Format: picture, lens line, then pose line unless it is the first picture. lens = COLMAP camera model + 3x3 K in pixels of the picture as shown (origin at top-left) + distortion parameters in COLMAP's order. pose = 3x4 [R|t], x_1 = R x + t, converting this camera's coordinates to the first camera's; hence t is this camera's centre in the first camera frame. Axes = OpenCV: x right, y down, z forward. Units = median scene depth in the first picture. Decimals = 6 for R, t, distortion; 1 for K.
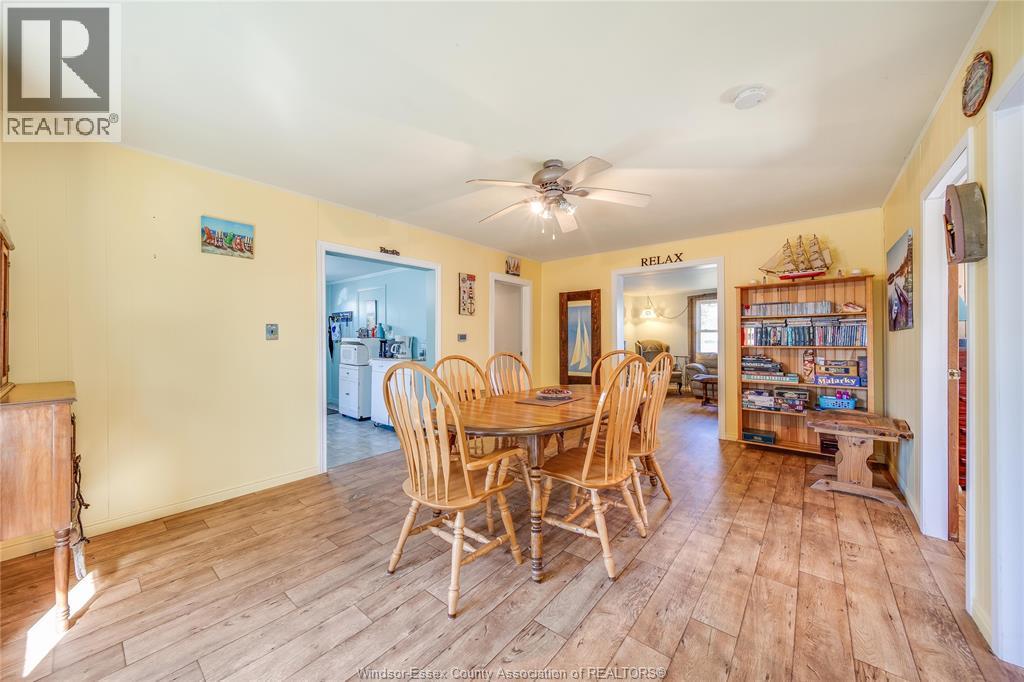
lens RADIAL K [[366.2, 0, 512.6], [0, 366.2, 336.7], [0, 0, 1]] dist [-0.000673, -0.000116]
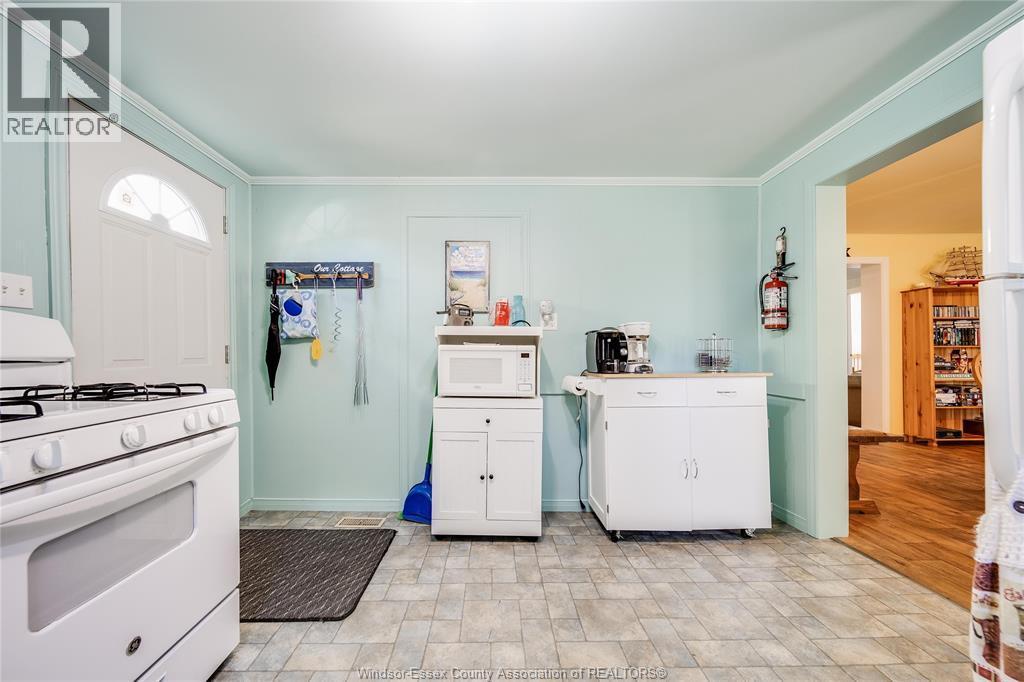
lens RADIAL K [[361.4, 0, 491.1], [0, 361.4, 355.5], [0, 0, 1]] dist [-0.001438, -0.000150]
pose [[0.768726, -0.005070, 0.639558, -0.967687], [0.000045, 0.999969, 0.007874, 0.044162], [-0.639578, -0.006024, 0.768702, 1.022661]]
